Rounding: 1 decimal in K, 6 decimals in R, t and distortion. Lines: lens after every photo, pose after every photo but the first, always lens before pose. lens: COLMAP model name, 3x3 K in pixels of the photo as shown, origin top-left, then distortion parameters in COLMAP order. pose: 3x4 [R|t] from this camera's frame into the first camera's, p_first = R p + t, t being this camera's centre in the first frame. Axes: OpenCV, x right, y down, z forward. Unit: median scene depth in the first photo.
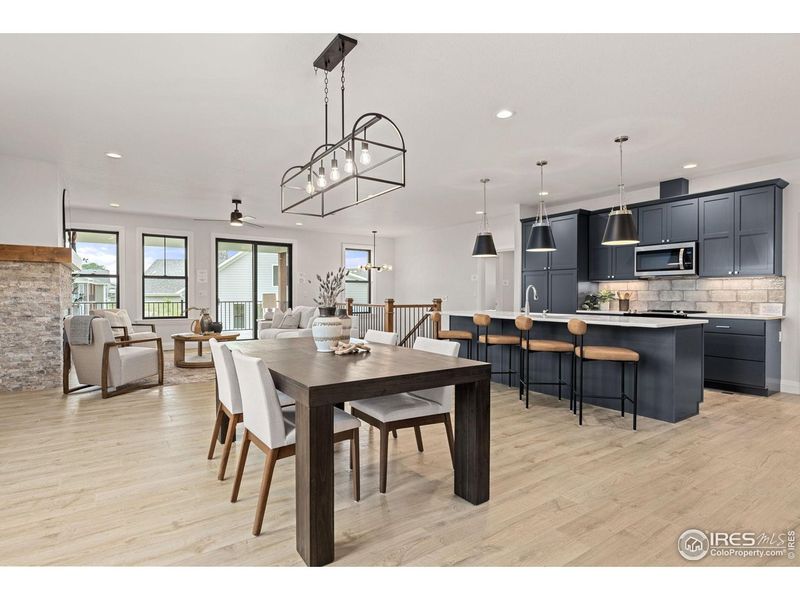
lens RADIAL K [[417.0, 0, 400.0], [0, 417.0, 300.0], [0, 0, 1]] dist [0.006093, 0.000835]
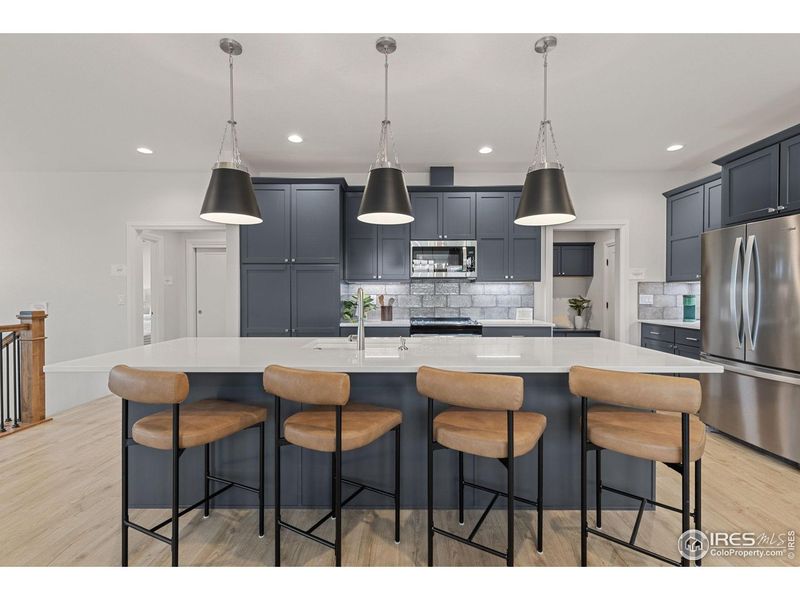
lens RADIAL K [[417.0, 0, 400.0], [0, 417.0, 300.0], [0, 0, 1]] dist [0.006093, 0.000835]
pose [[0.551214, -0.013880, 0.834248, -0.121864], [0.014476, 0.999870, 0.007071, -0.021037], [-0.834238, 0.008179, 0.551344, 0.628308]]
